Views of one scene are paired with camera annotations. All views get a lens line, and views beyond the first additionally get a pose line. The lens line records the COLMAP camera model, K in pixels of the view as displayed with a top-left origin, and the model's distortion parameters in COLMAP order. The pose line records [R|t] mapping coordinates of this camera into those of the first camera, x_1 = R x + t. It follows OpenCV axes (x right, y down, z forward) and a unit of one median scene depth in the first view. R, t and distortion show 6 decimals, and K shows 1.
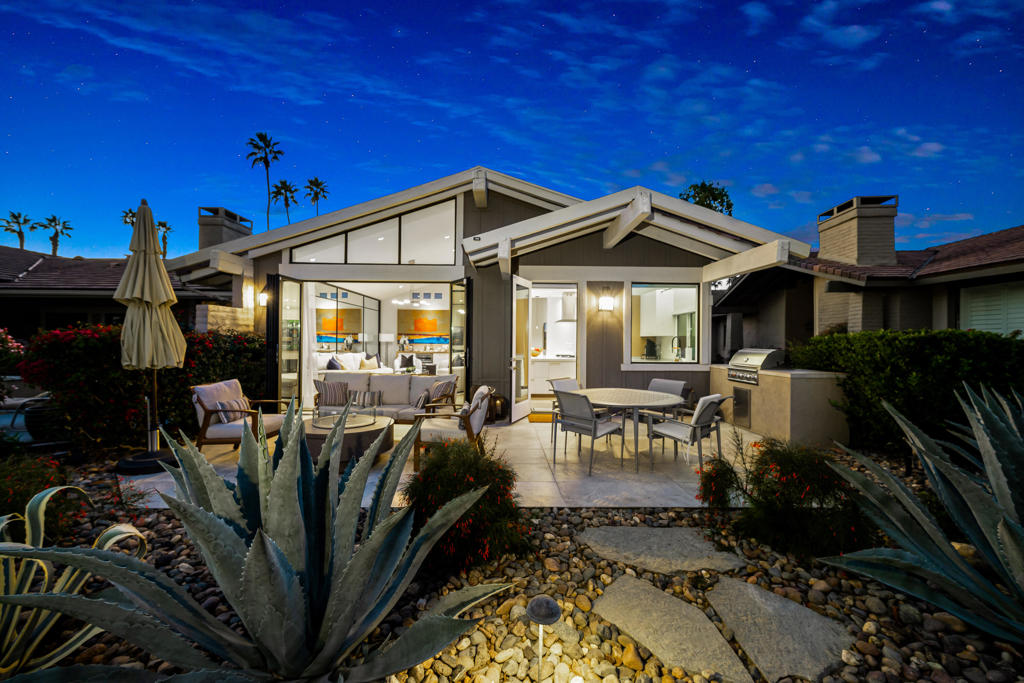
lens RADIAL K [[414.1, 0, 514.6], [0, 414.1, 342.2], [0, 0, 1]] dist [0.000502, -0.000142]
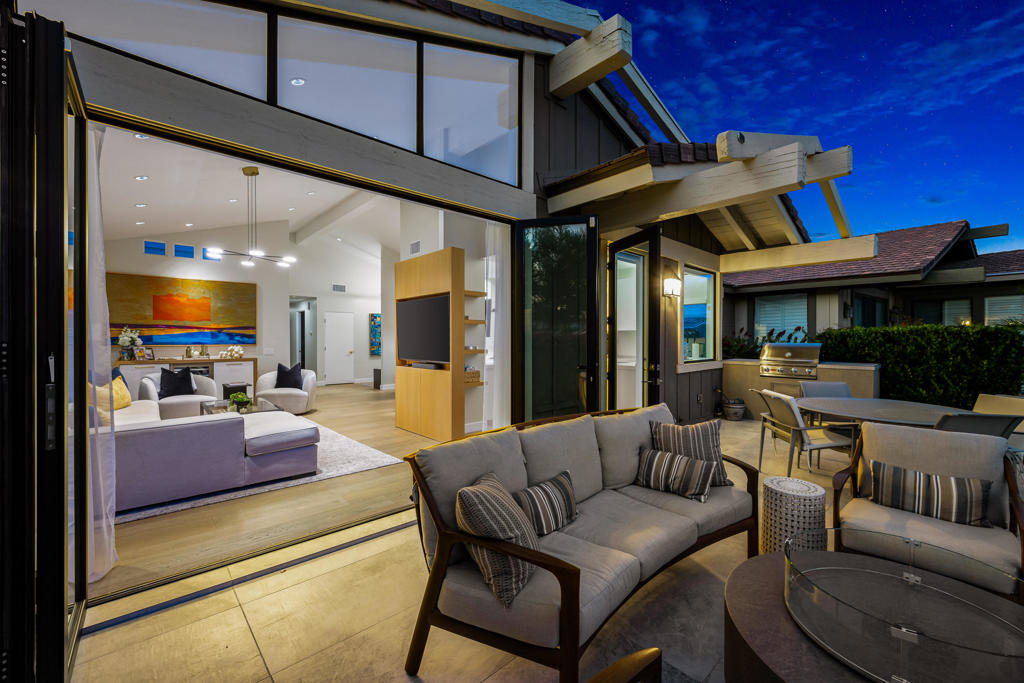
lens RADIAL K [[402.8, 0, 510.4], [0, 402.8, 340.9], [0, 0, 1]] dist [-0.000858, 0.000368]
pose [[0.723481, -0.013416, 0.690214, -0.270702], [0.008101, 0.999907, 0.010944, -0.002580], [-0.690297, -0.002326, 0.723523, 0.355029]]
